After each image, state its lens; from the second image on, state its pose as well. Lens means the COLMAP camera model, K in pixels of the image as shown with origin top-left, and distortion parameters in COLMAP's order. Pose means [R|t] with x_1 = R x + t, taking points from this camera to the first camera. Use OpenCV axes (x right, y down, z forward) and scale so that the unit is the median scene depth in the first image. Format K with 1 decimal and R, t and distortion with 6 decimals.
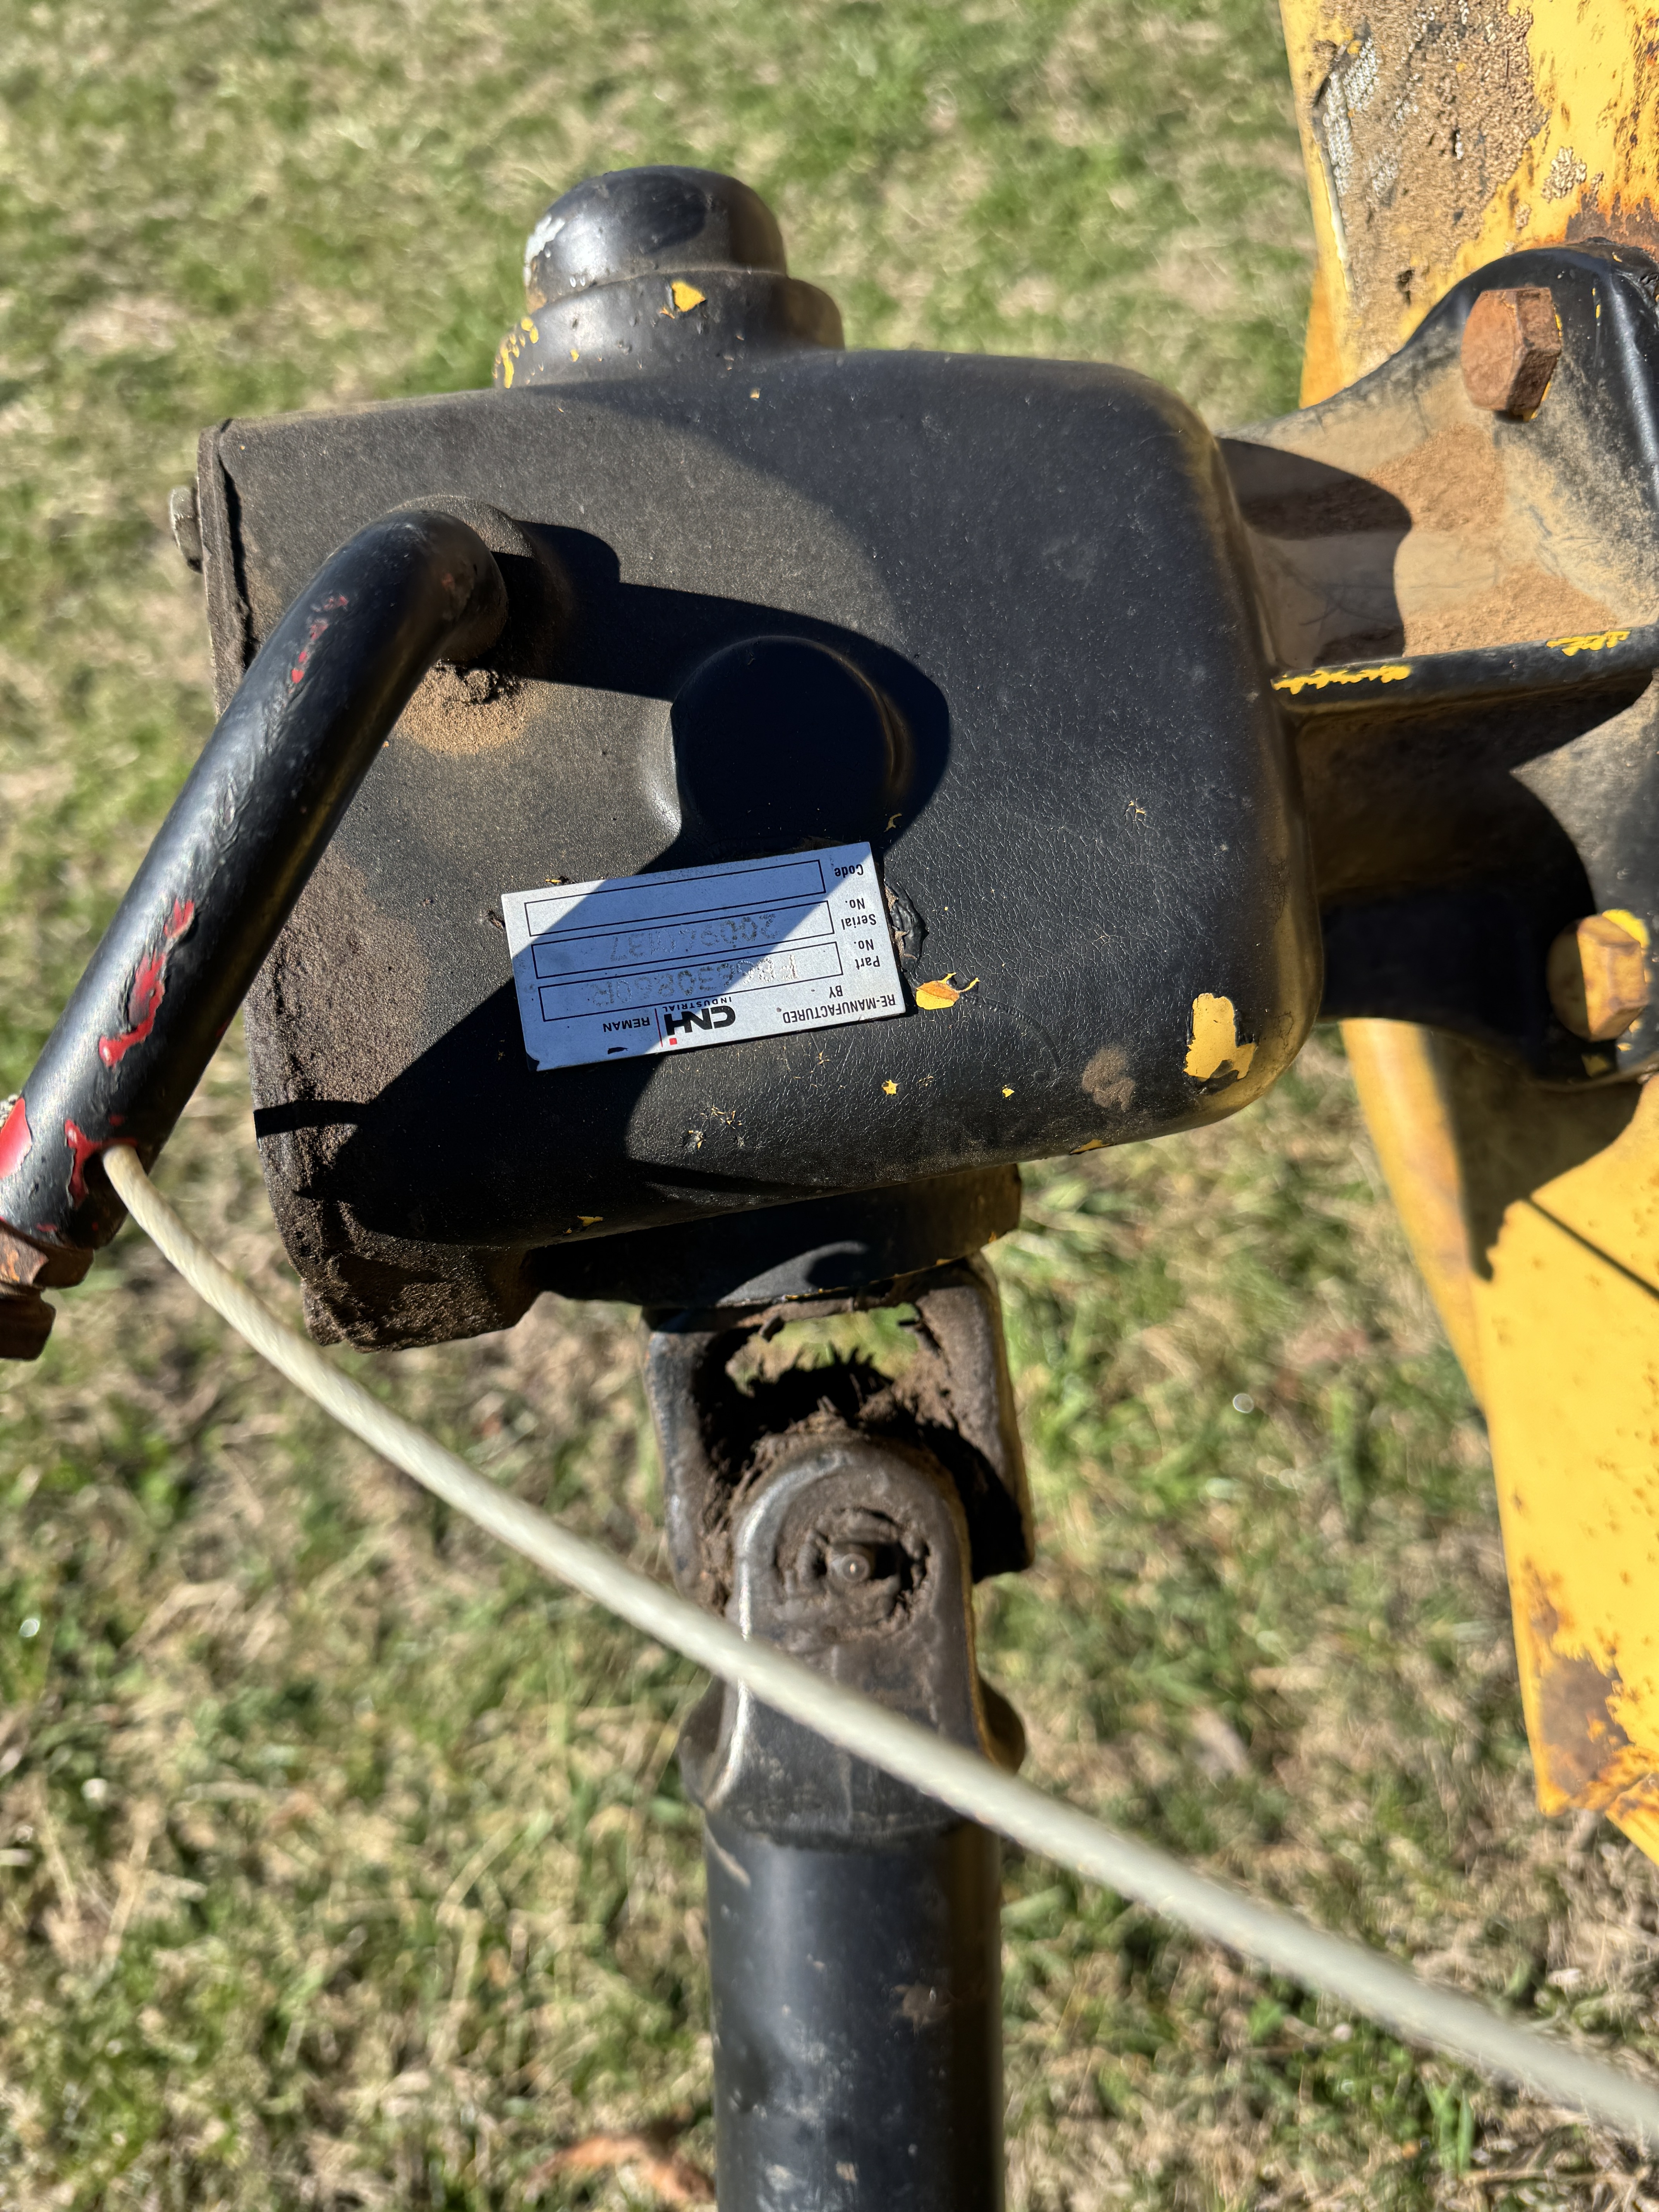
lens RADIAL K [[1683.7, 0, 750.8], [0, 1683.7, 1114.1], [0, 0, 1]] dist [0.044147, -0.107450]
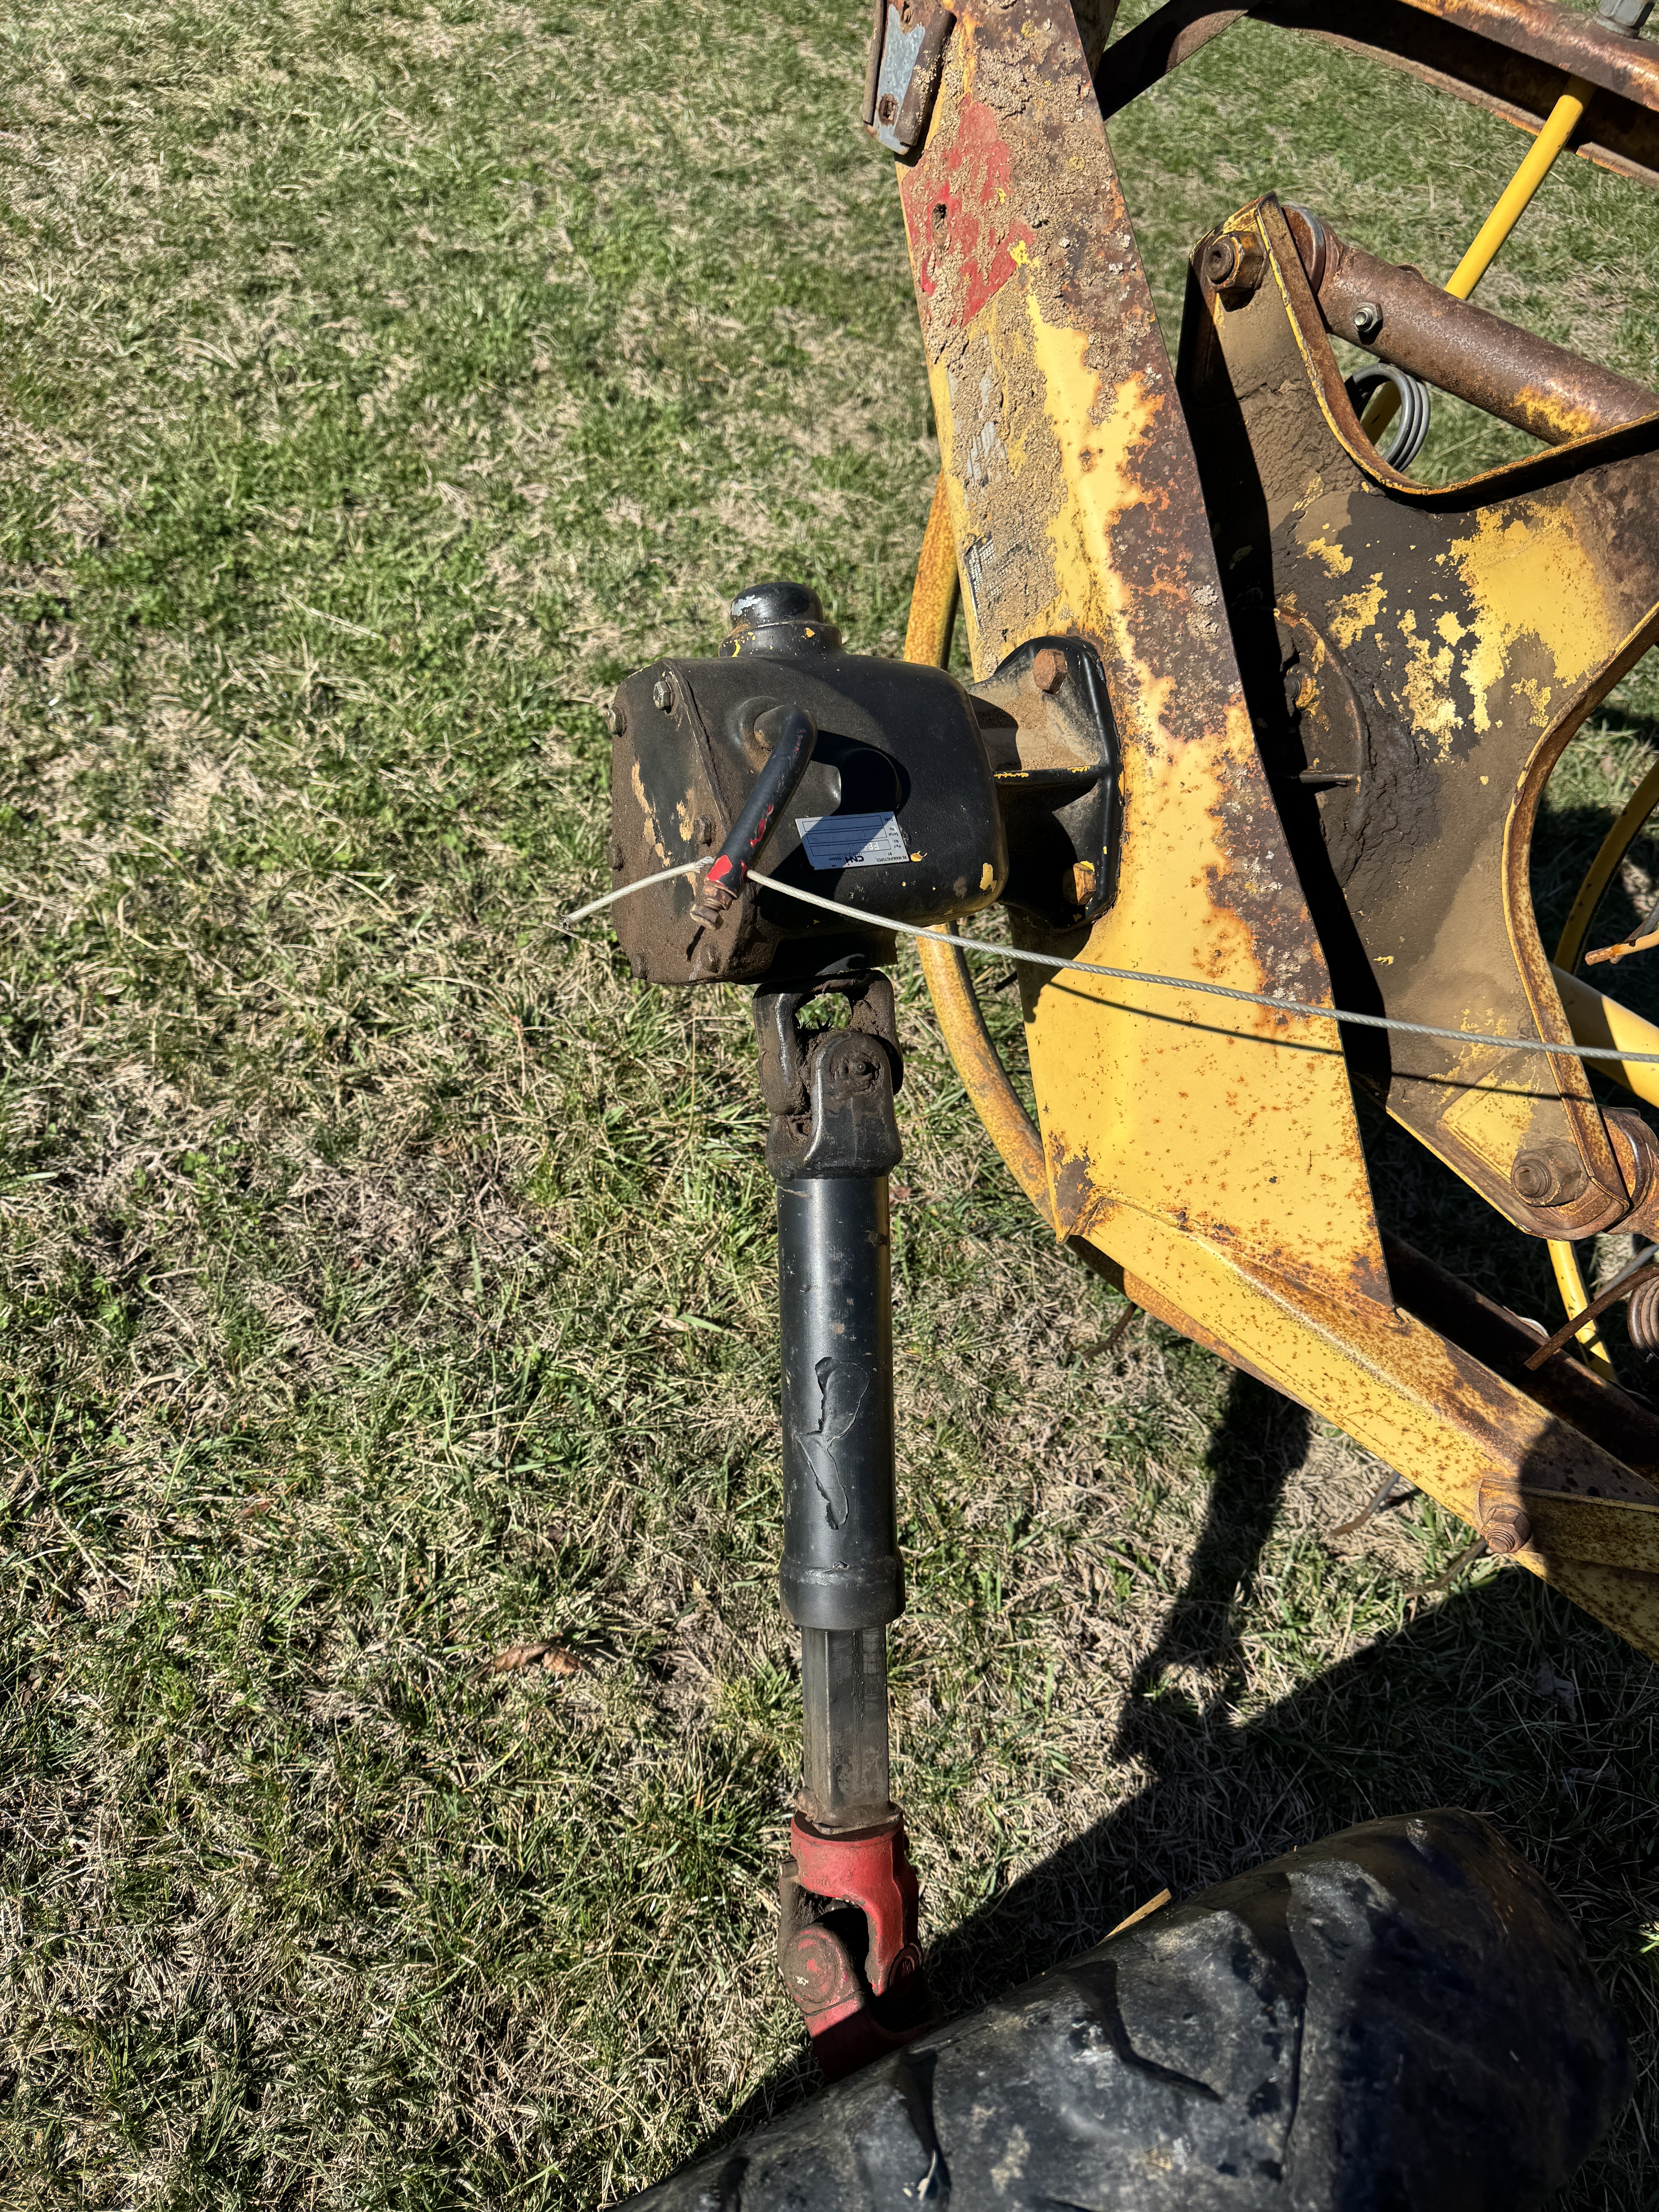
lens RADIAL K [[1683.7, 0, 750.8], [0, 1683.7, 1114.1], [0, 0, 1]] dist [0.044147, -0.107450]
pose [[0.944448, 0.006895, 0.328589, -0.379426], [0.015677, 0.997697, -0.065994, 0.191441], [-0.328288, 0.067479, 0.942164, -0.587681]]
